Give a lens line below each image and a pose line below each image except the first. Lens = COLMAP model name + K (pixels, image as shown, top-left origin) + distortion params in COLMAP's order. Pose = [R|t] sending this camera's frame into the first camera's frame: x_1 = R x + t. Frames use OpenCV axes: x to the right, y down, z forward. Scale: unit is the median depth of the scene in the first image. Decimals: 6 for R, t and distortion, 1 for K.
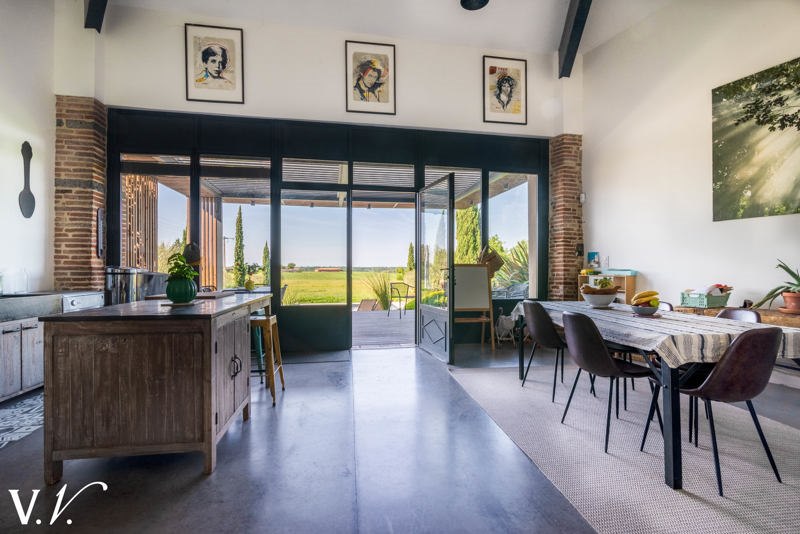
lens RADIAL K [[368.1, 0, 401.5], [0, 368.1, 269.1], [0, 0, 1]] dist [-0.000639, 0.000162]
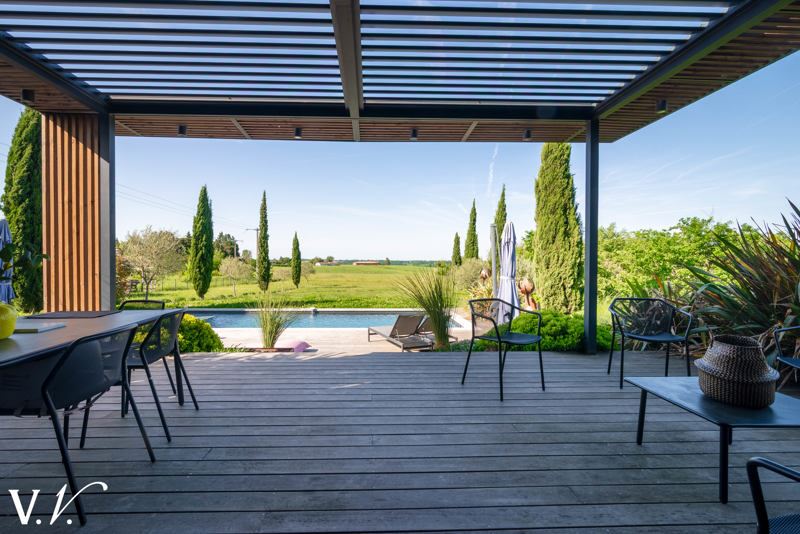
lens RADIAL K [[368.1, 0, 398.3], [0, 368.1, 266.6], [0, 0, 1]] dist [-0.000639, 0.000162]
pose [[0.993915, 0.010049, -0.109689, -0.014855], [-0.008996, 0.999909, 0.010091, -0.000185], [0.109781, -0.009043, 0.993915, 0.143900]]
